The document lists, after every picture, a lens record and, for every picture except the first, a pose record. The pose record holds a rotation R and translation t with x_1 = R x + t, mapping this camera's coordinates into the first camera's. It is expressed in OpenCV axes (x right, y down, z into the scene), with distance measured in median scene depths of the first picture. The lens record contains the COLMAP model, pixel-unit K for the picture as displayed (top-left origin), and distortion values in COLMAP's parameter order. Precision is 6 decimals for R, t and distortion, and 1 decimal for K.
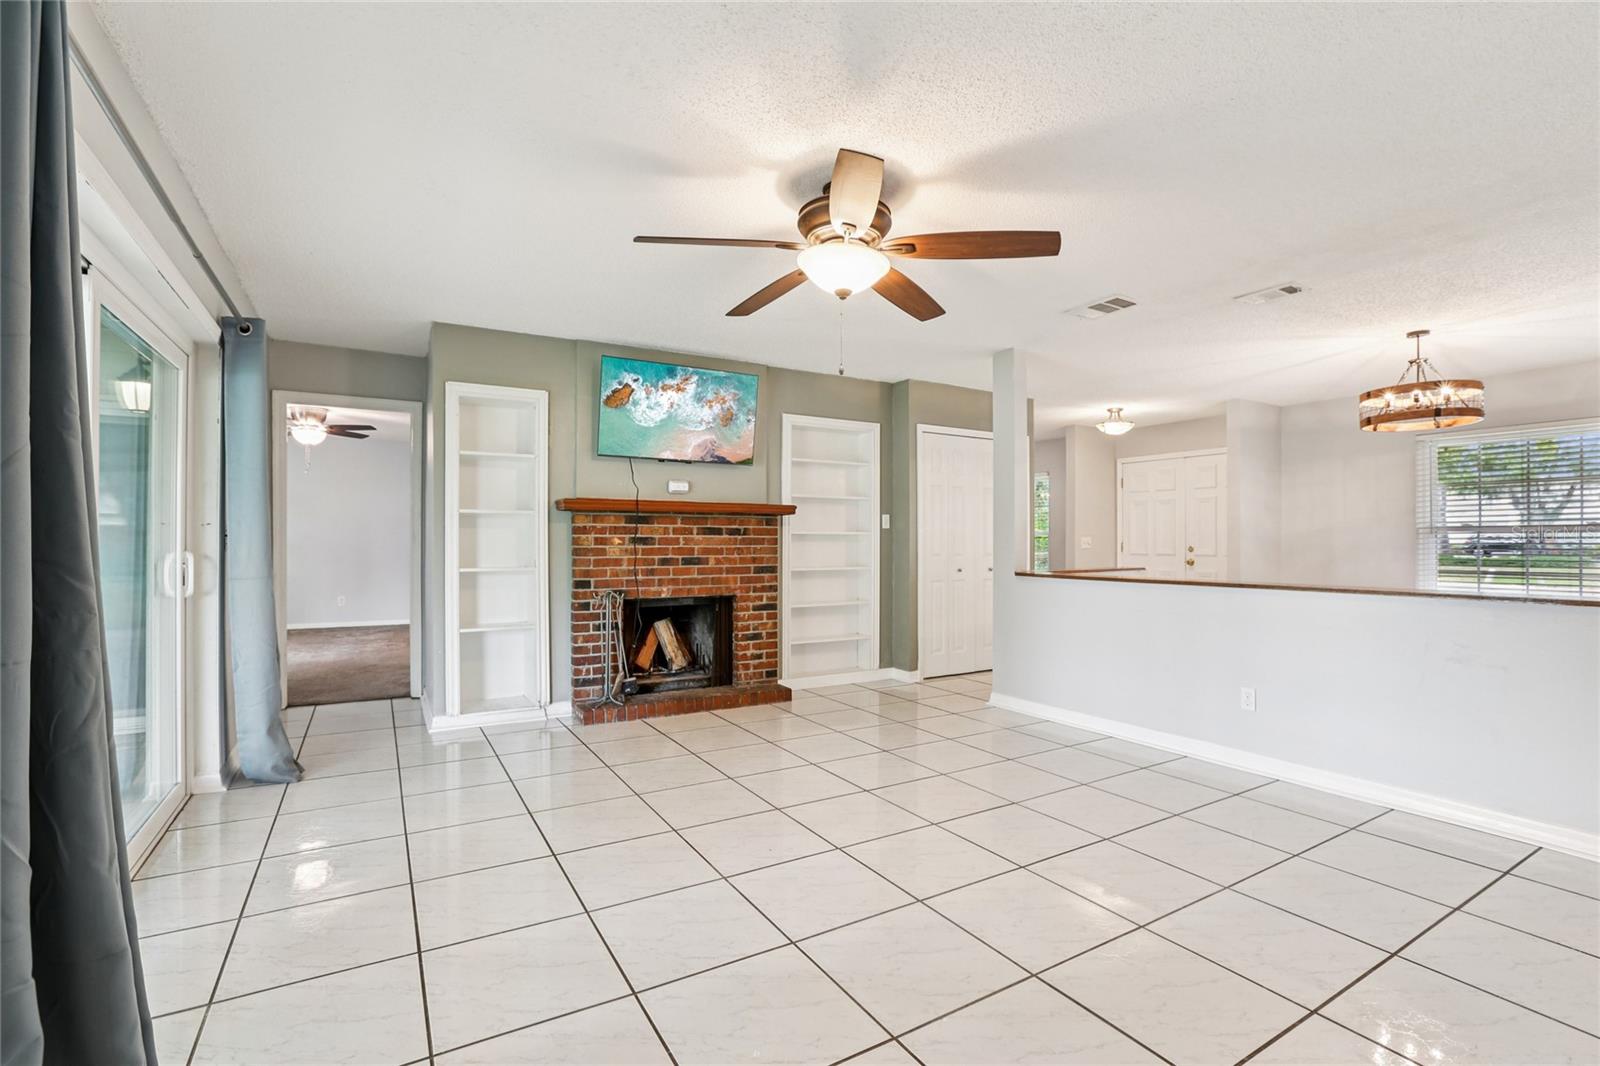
lens RADIAL K [[730.4, 0, 787.3], [0, 730.4, 543.6], [0, 0, 1]] dist [-0.050733, 0.017326]
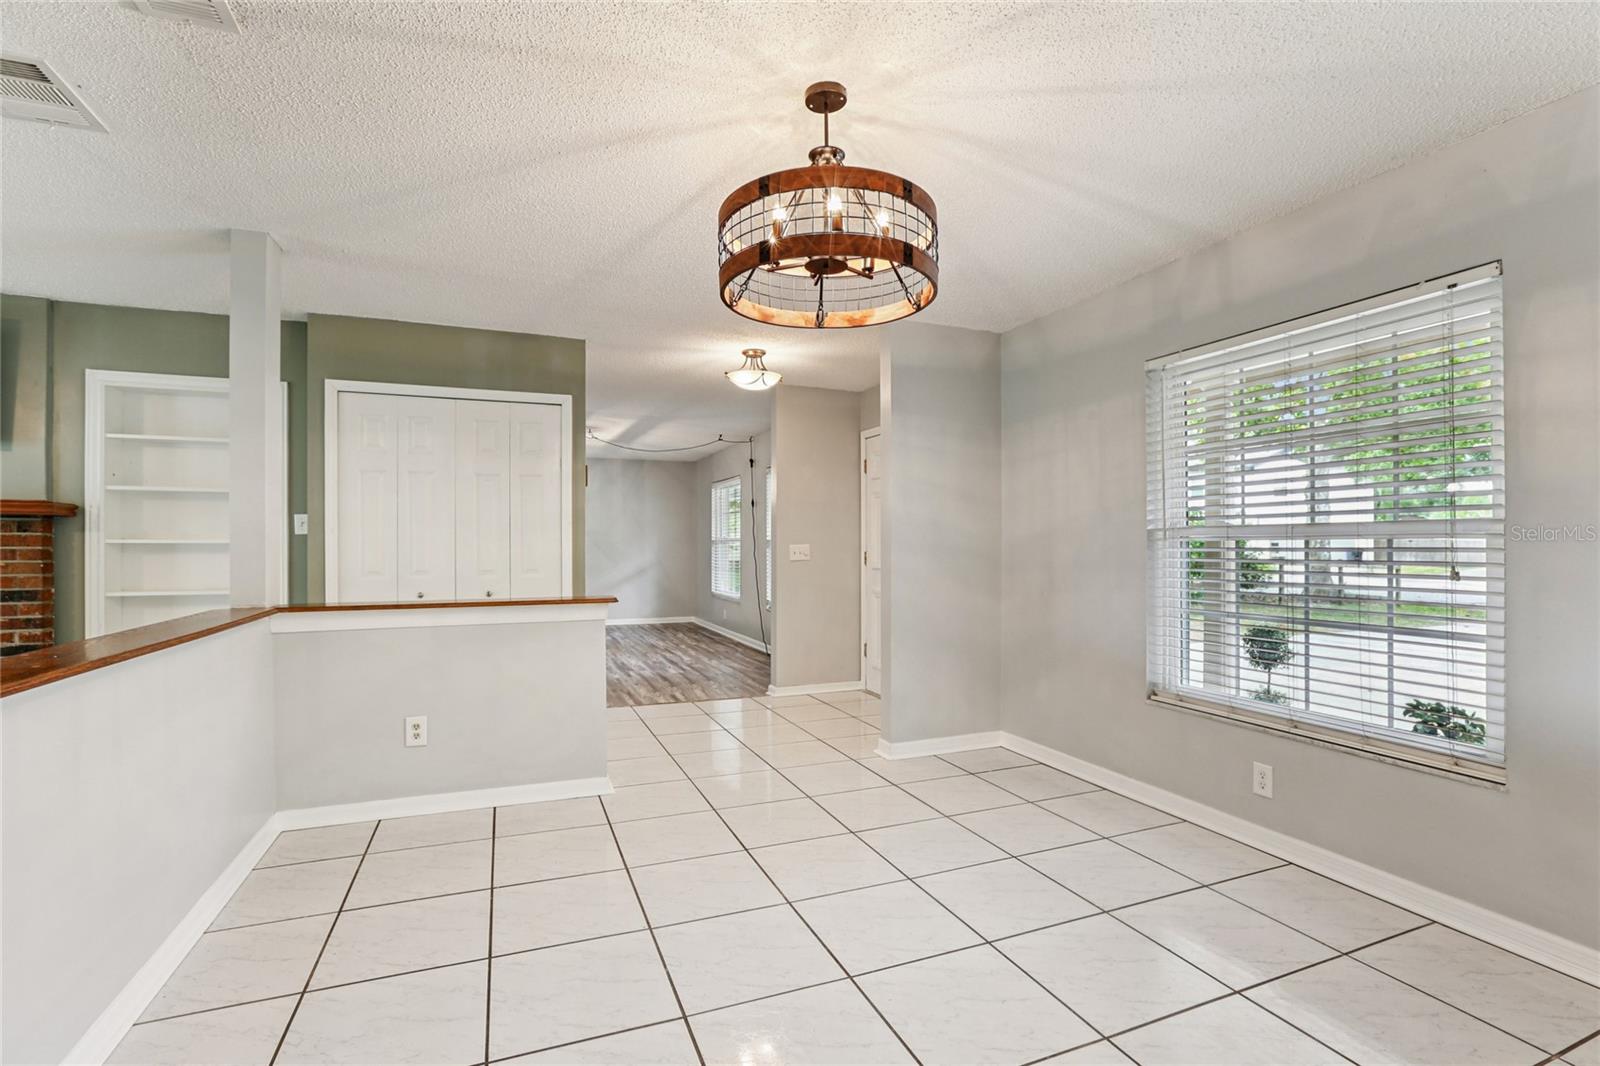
lens RADIAL K [[730.4, 0, 792.1], [0, 730.4, 527.4], [0, 0, 1]] dist [-0.050733, 0.017326]
pose [[0.986961, -0.005351, -0.160869, 0.806306], [0.000872, 0.999610, -0.027899, -0.009638], [0.160955, 0.027395, 0.986581, 0.472409]]
